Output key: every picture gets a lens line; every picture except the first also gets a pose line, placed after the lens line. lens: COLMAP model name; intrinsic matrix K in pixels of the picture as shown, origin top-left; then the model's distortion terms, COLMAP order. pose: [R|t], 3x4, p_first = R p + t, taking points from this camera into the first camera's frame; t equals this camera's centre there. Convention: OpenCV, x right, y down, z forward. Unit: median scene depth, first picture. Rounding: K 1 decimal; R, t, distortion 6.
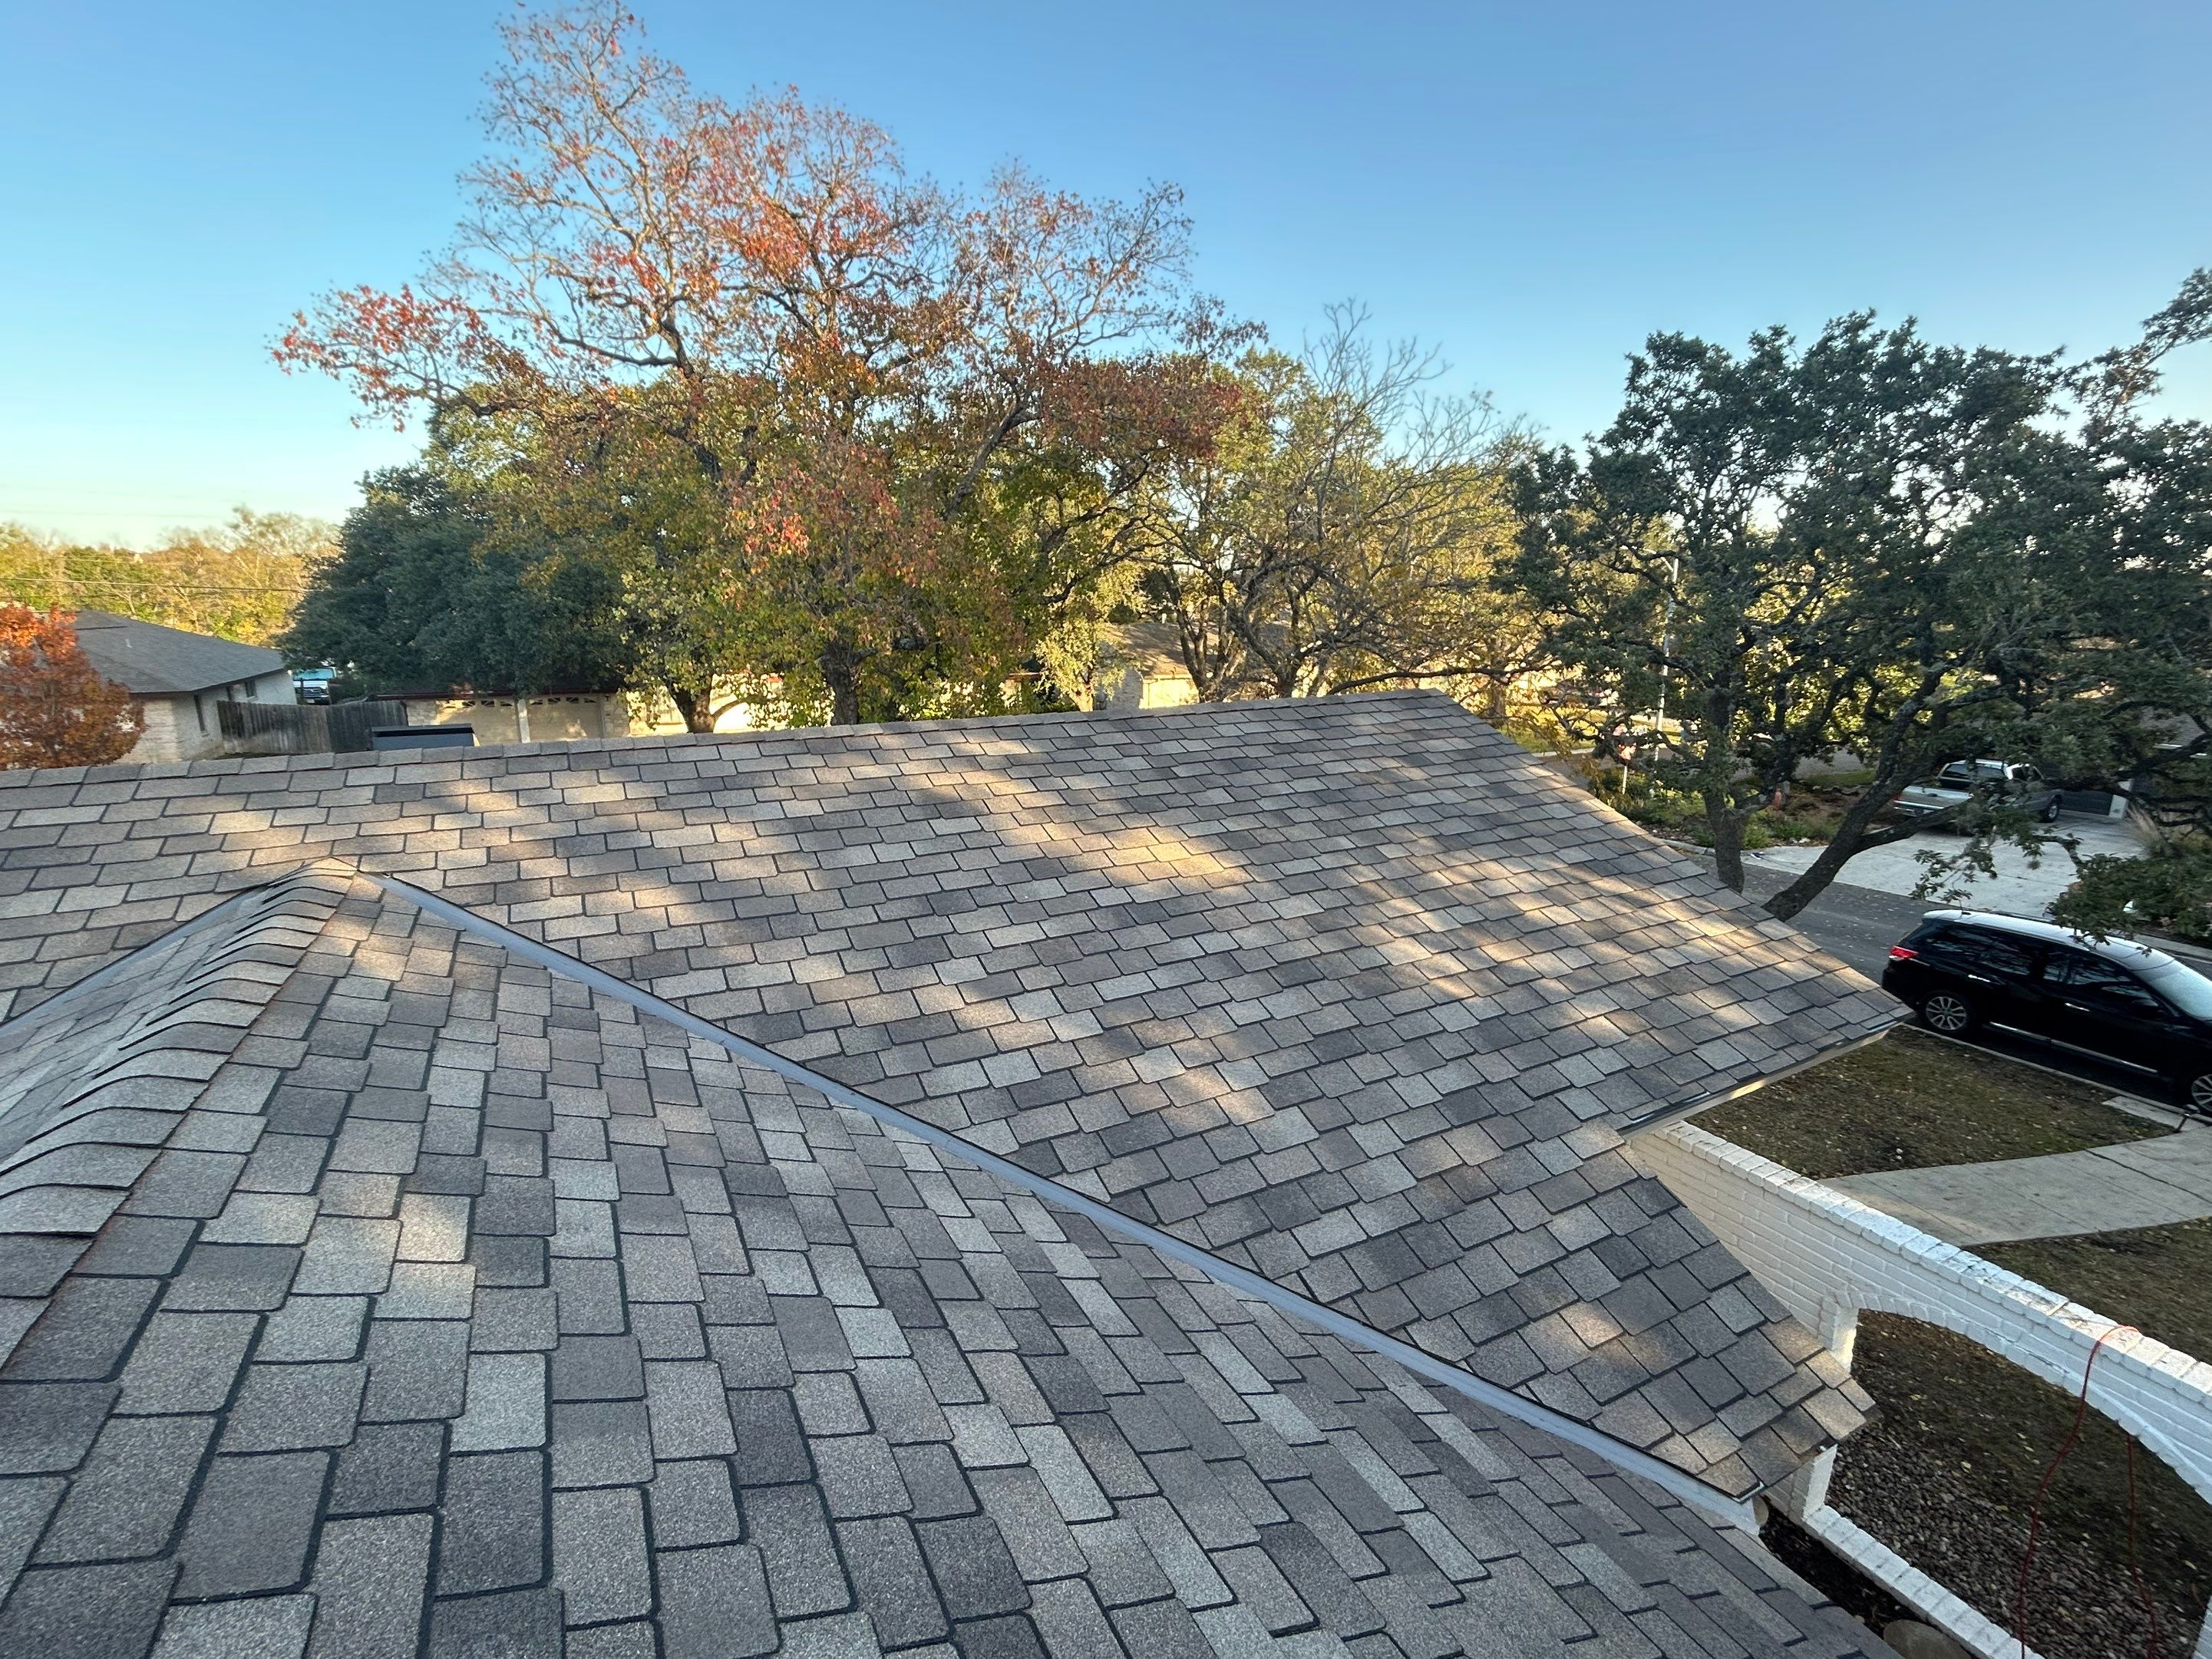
lens RADIAL K [[1011.3, 0, 1099.3], [0, 1011.3, 825.0], [0, 0, 1]] dist [-0.000367, 0.003723]
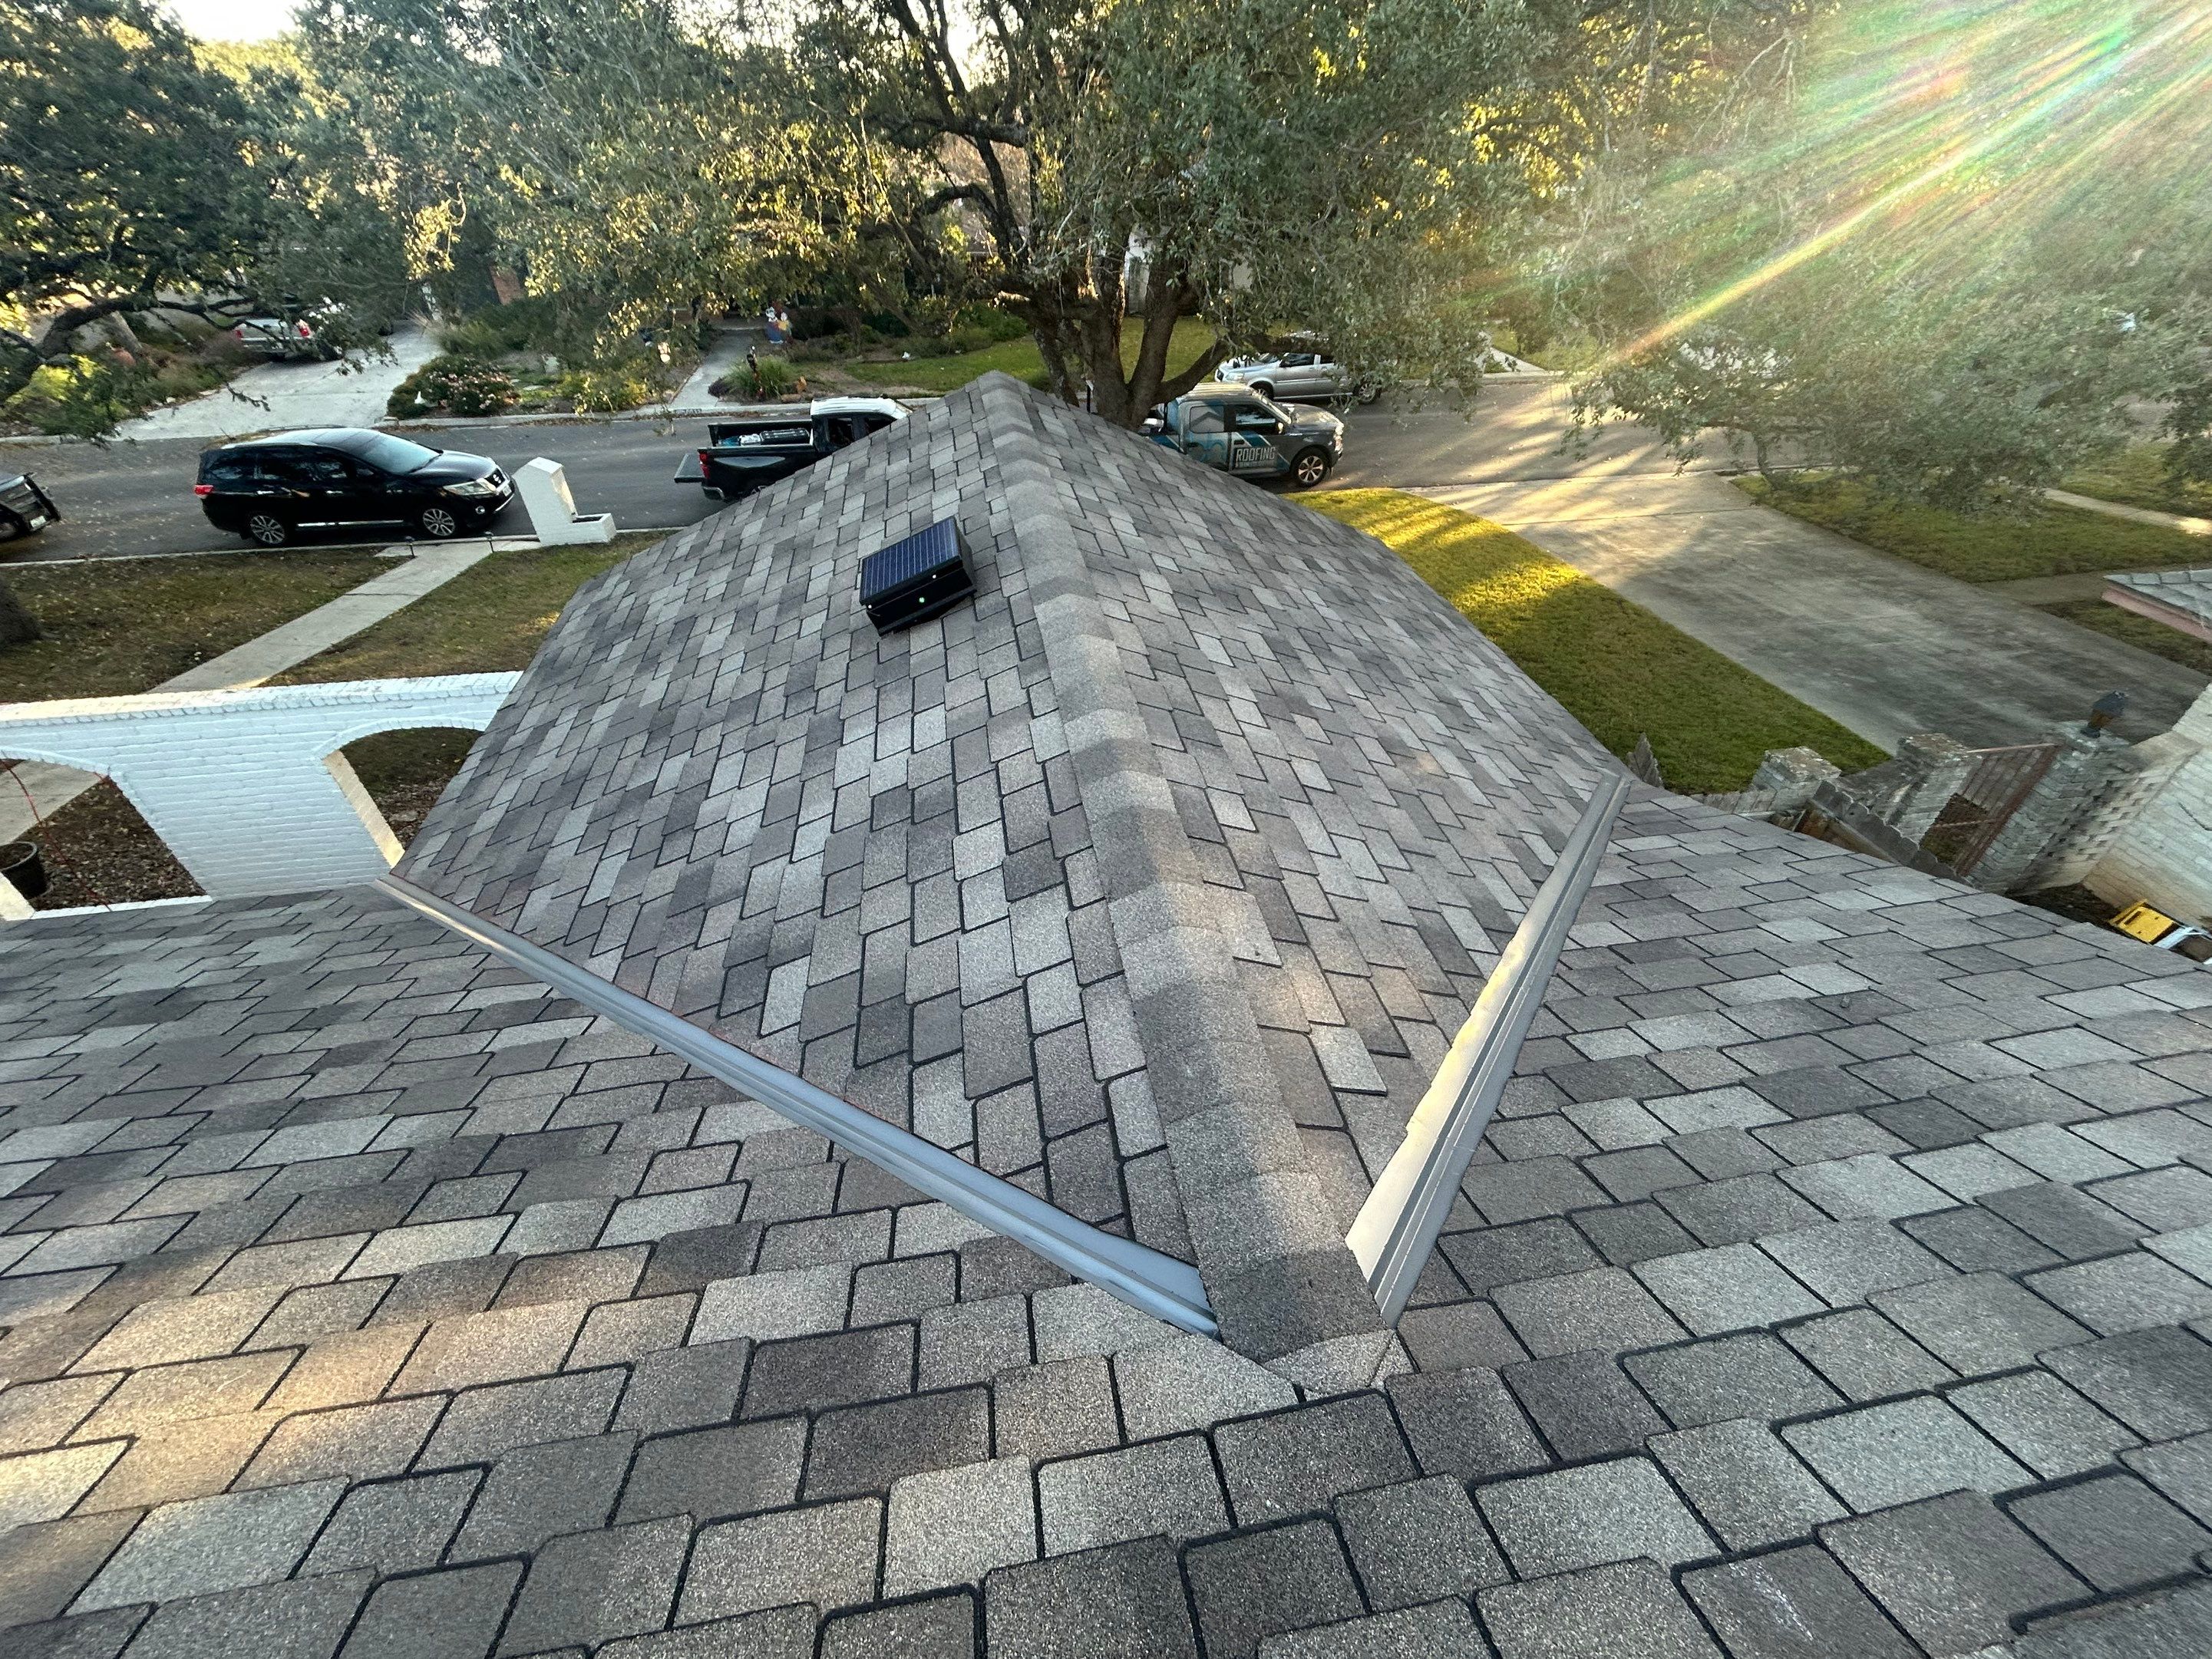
lens RADIAL K [[912.6, 0, 1102.5], [0, 912.6, 824.7], [0, 0, 1]] dist [0.005878, -0.001627]
pose [[0.311945, -0.587188, 0.746928, 0.212451], [0.197346, 0.809056, 0.553610, 0.109183], [-0.929379, -0.025292, 0.368260, -0.619580]]
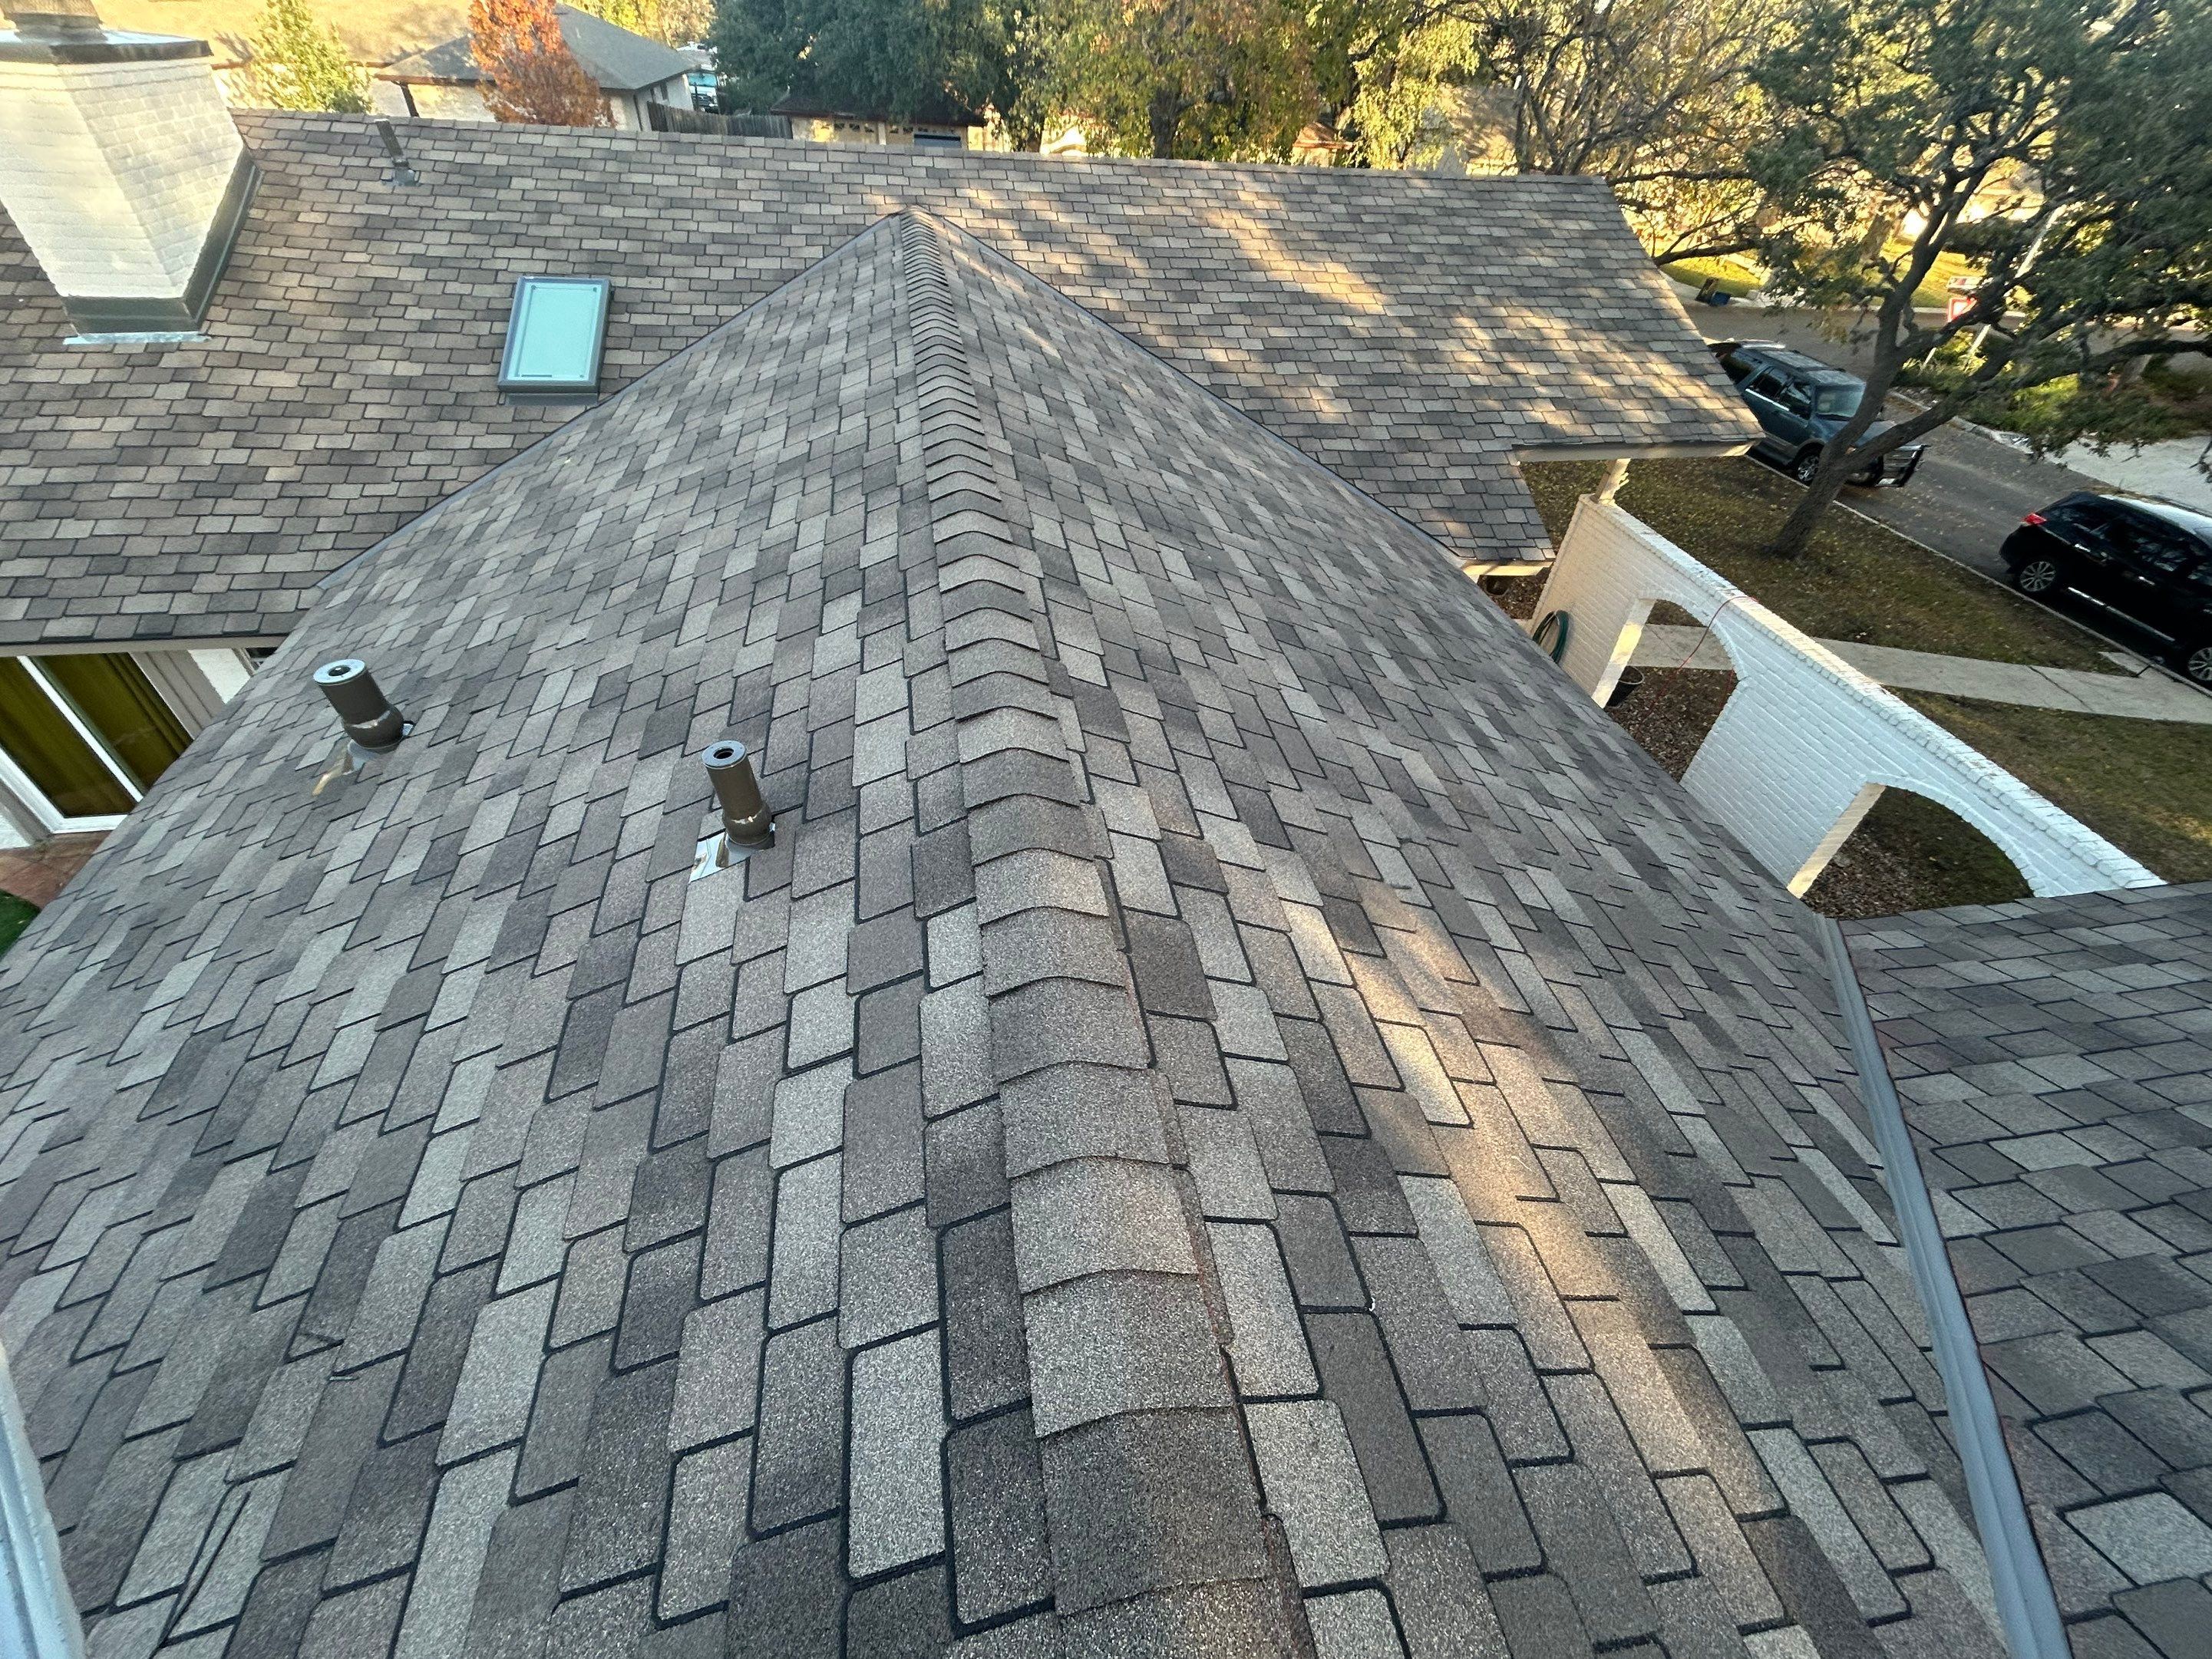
lens RADIAL K [[912.6, 0, 1106.6], [0, 912.6, 825.9], [0, 0, 1]] dist [0.005878, -0.001627]
pose [[0.953778, 0.238258, -0.183142, 0.140713], [-0.122570, 0.864863, 0.486815, 0.093341], [0.274380, -0.441866, 0.854090, -0.570025]]
